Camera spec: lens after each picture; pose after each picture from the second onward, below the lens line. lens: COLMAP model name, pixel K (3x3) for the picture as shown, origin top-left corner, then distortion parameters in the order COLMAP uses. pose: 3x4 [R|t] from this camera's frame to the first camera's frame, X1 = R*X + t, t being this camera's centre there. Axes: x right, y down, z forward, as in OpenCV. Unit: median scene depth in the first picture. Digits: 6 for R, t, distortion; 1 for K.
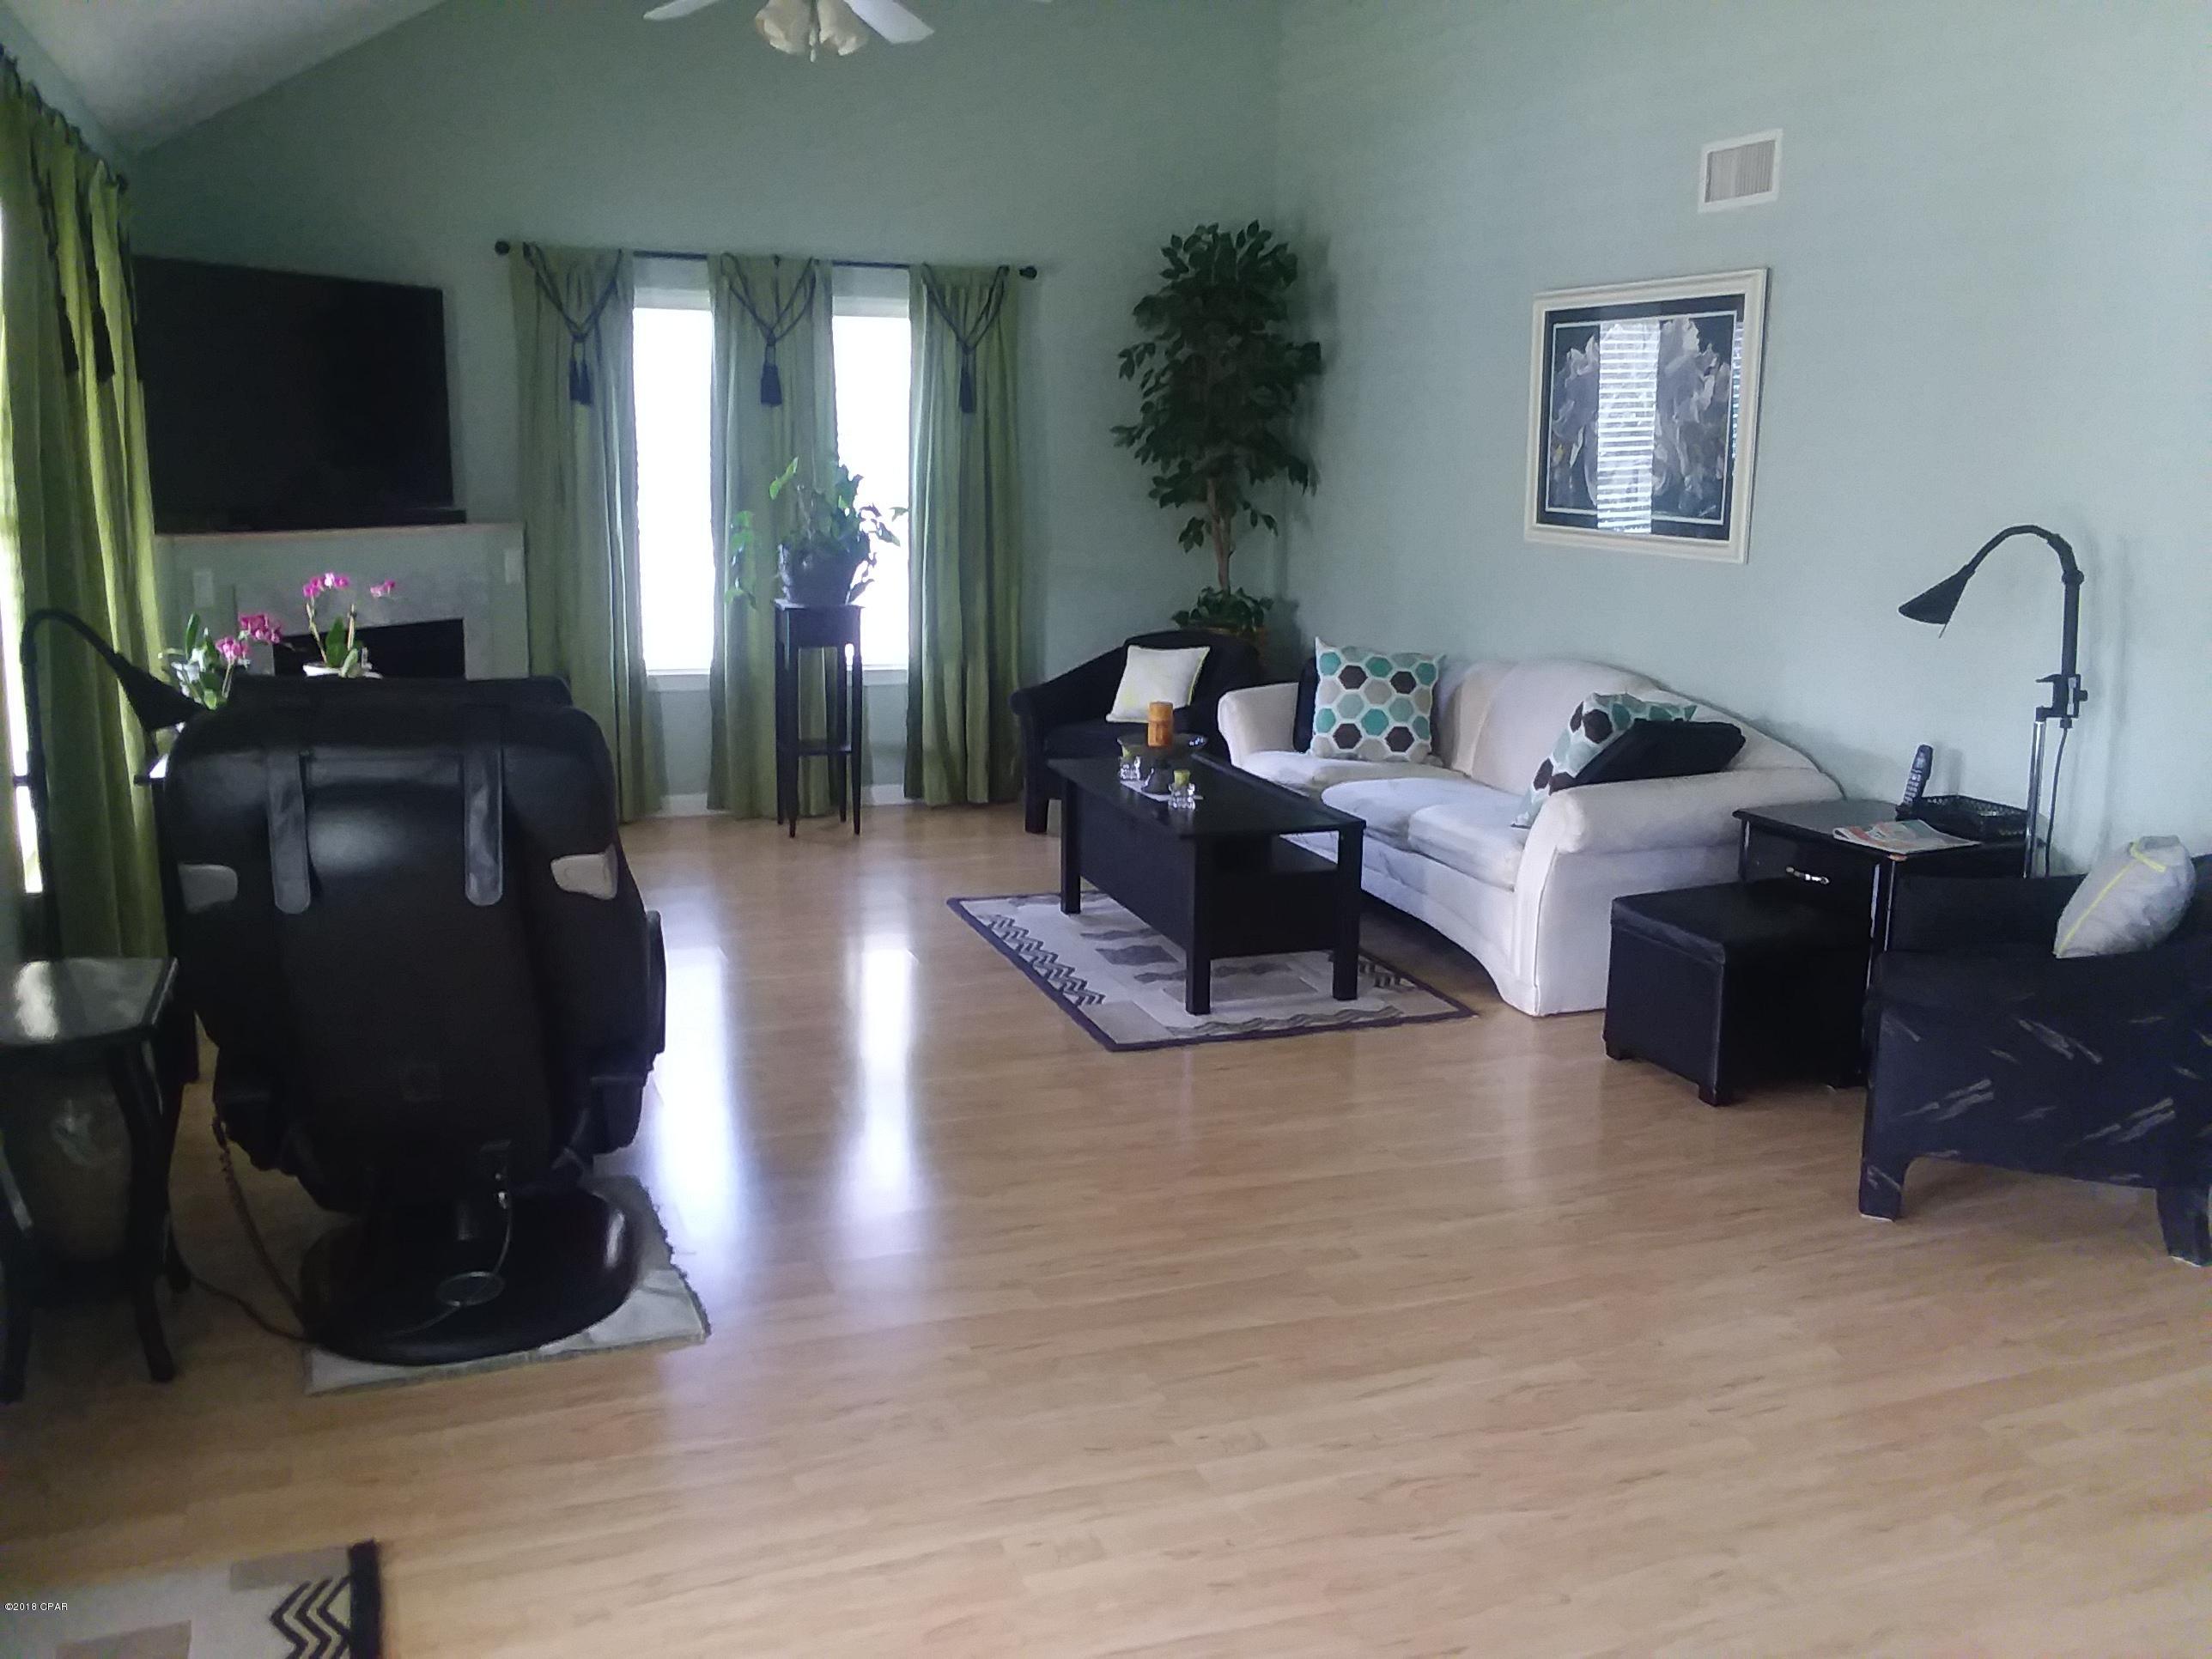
lens RADIAL K [[1918.2, 0, 1103.0], [0, 1918.2, 817.1], [0, 0, 1]] dist [0.031302, -0.036128]
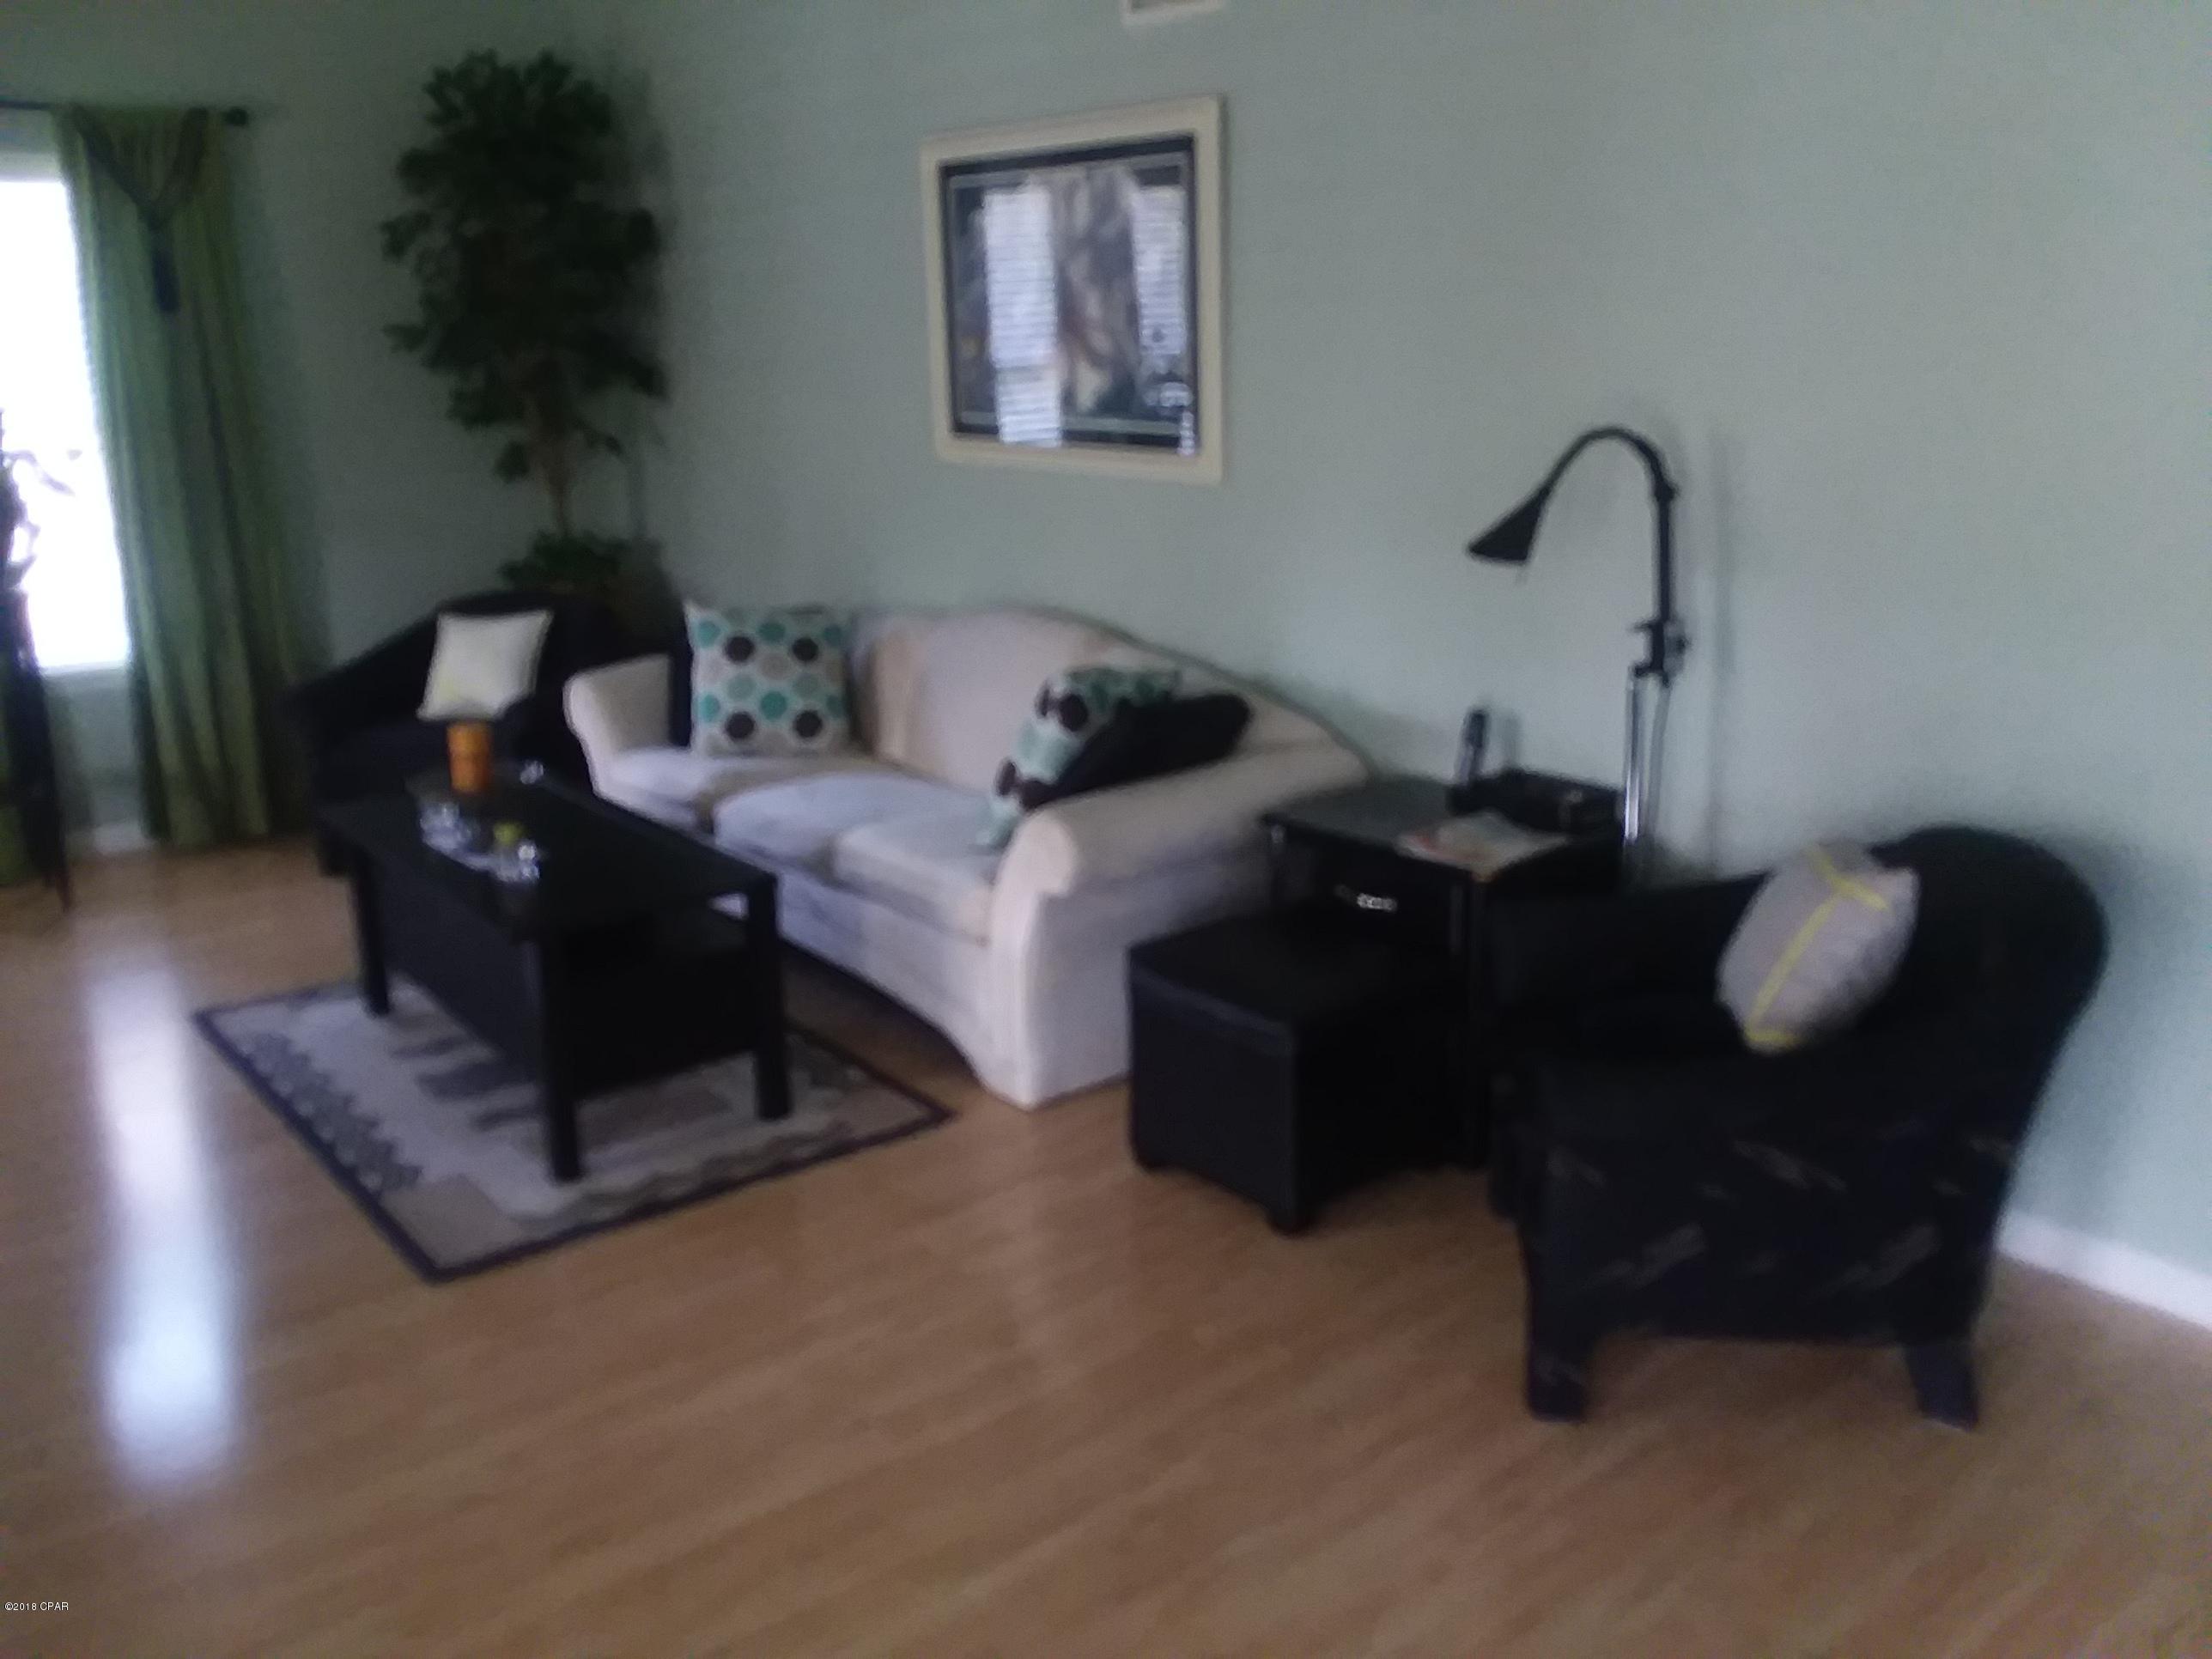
lens RADIAL K [[1918.2, 0, 1103.9], [0, 1918.2, 818.9], [0, 0, 1]] dist [0.031302, -0.036128]
pose [[0.948048, -0.106469, 0.299783, 0.036534], [0.089655, 0.993556, 0.069337, -0.054580], [-0.305234, -0.038858, 0.951484, 0.264322]]
